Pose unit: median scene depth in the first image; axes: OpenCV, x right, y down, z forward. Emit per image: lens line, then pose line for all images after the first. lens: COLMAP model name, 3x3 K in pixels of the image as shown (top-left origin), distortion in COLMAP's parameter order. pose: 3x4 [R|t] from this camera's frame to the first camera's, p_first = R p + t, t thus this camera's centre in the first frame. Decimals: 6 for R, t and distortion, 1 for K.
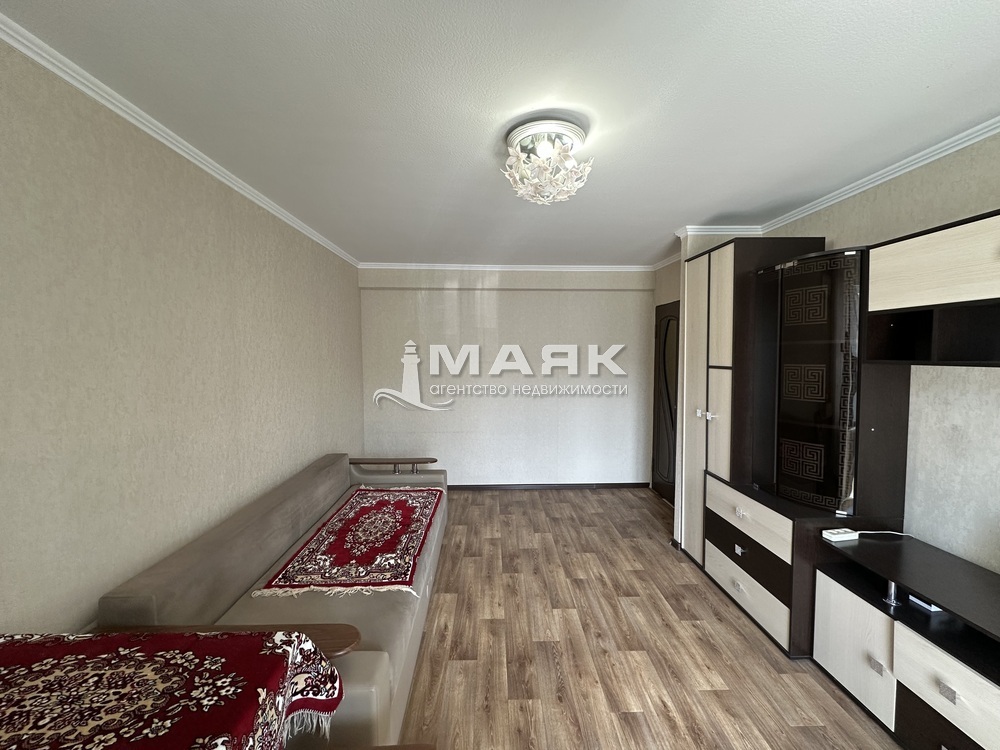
lens RADIAL K [[398.6, 0, 497.0], [0, 398.6, 373.3], [0, 0, 1]] dist [0.000375, -0.000047]
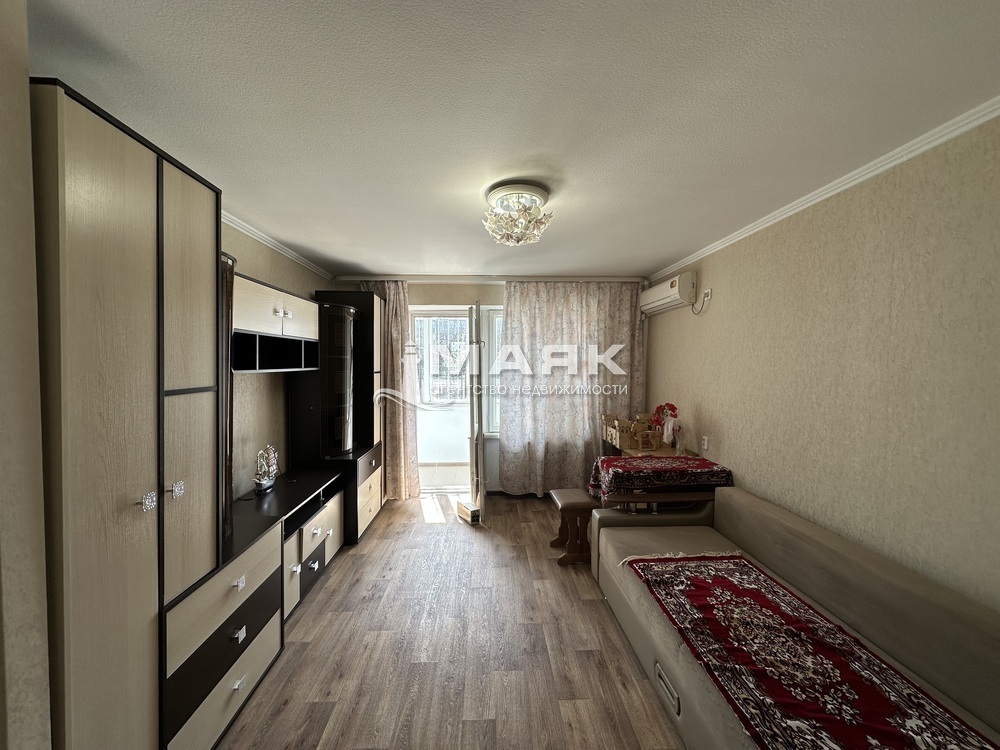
lens RADIAL K [[398.6, 0, 500.0], [0, 398.6, 373.1], [0, 0, 1]] dist [0.000375, -0.000047]
pose [[-0.999816, -0.002544, -0.019013, 0.149104], [-0.003915, 0.997369, 0.072389, -0.088997], [0.018779, 0.072450, -0.997195, 1.710052]]
